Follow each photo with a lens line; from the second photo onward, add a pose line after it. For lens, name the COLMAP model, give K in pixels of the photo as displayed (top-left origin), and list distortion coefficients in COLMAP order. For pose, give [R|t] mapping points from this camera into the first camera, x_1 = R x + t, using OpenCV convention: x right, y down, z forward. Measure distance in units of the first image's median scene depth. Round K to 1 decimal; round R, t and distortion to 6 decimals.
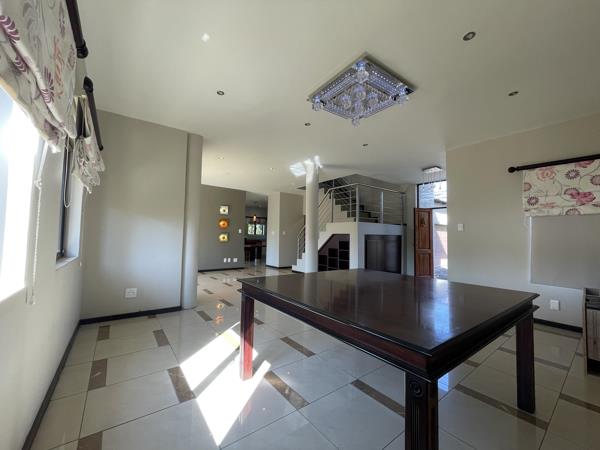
lens RADIAL K [[242.7, 0, 298.4], [0, 242.7, 224.9], [0, 0, 1]] dist [-0.002554, 0.000025]
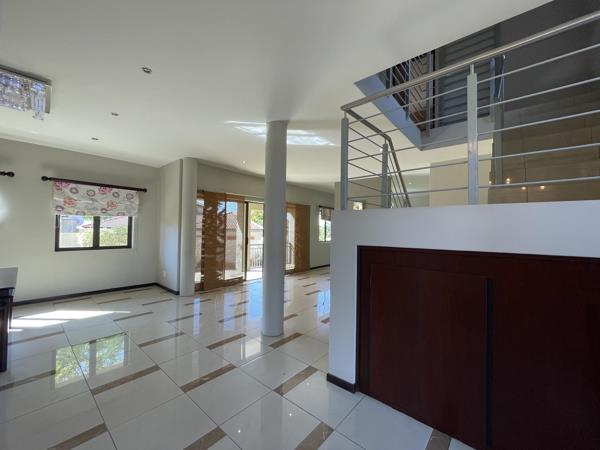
lens RADIAL K [[242.7, 0, 300.9], [0, 242.7, 226.0], [0, 0, 1]] dist [-0.002554, 0.000025]
pose [[0.216245, -0.029260, -0.975900, 1.094172], [0.034195, 0.999165, -0.022380, 0.032807], [0.975740, -0.028531, 0.217065, 1.566181]]
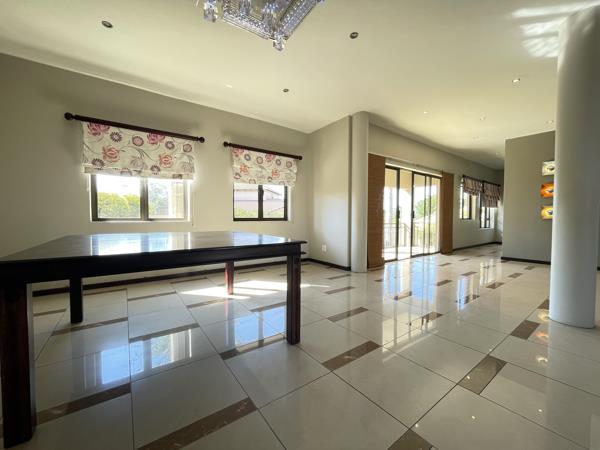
lens RADIAL K [[242.7, 0, 299.3], [0, 242.7, 224.9], [0, 0, 1]] dist [-0.002554, 0.000025]
pose [[-0.016508, 0.009679, -0.999817, 0.786894], [0.044689, 0.998961, 0.008933, 0.122789], [0.998865, -0.044534, -0.016923, 0.896224]]
